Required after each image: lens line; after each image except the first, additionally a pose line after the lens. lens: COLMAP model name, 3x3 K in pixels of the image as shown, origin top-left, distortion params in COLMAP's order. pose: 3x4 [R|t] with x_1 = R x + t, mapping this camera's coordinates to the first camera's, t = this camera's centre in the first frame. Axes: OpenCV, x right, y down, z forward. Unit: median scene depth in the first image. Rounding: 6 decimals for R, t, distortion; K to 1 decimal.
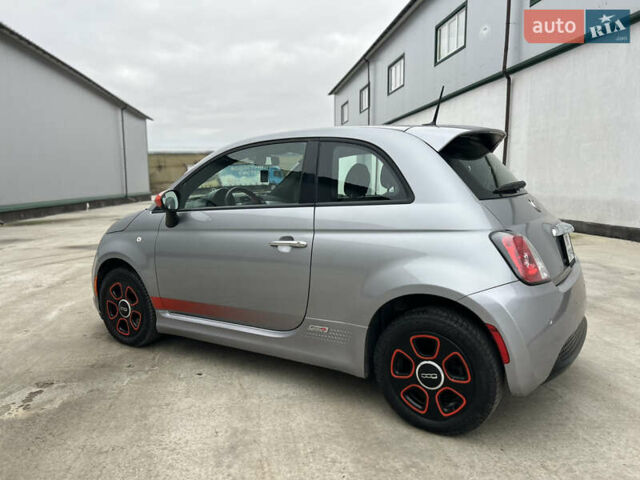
lens RADIAL K [[488.5, 0, 314.6], [0, 488.5, 242.9], [0, 0, 1]] dist [0.033122, -0.020789]
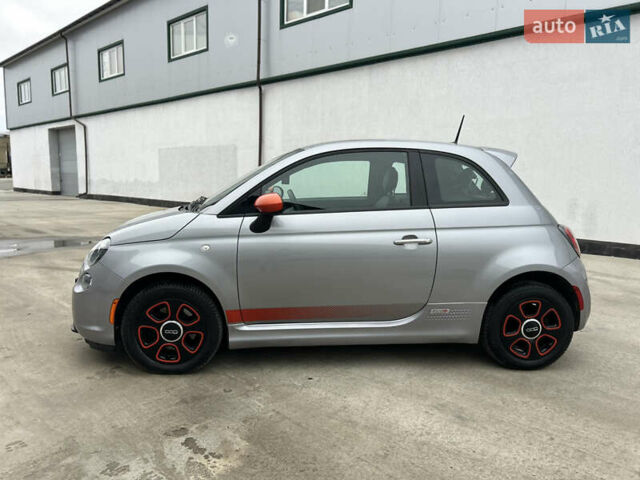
lens RADIAL K [[488.5, 0, 320.9], [0, 488.5, 241.5], [0, 0, 1]] dist [0.033122, -0.020789]
pose [[0.779879, -0.054604, 0.623544, -0.820080], [0.051028, 0.998418, 0.023610, -0.031815], [-0.623846, 0.013405, 0.781432, 0.209017]]
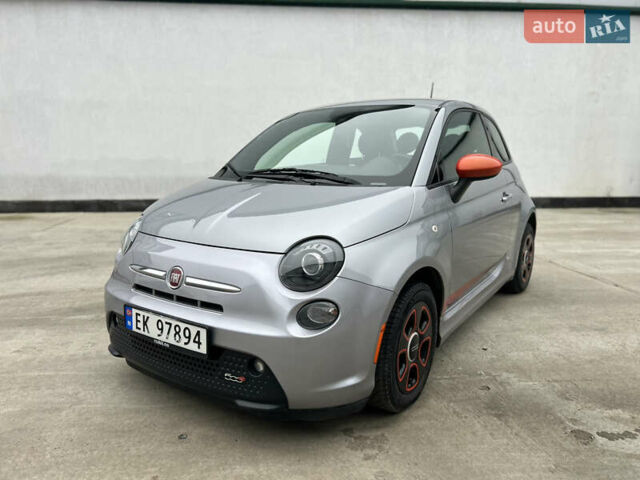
lens RADIAL K [[488.5, 0, 320.4], [0, 488.5, 237.2], [0, 0, 1]] dist [0.033122, -0.020789]
pose [[0.013559, -0.159527, 0.987100, -1.147364], [0.132780, 0.978736, 0.156352, -0.137229], [-0.991053, 0.128947, 0.034453, 1.256073]]
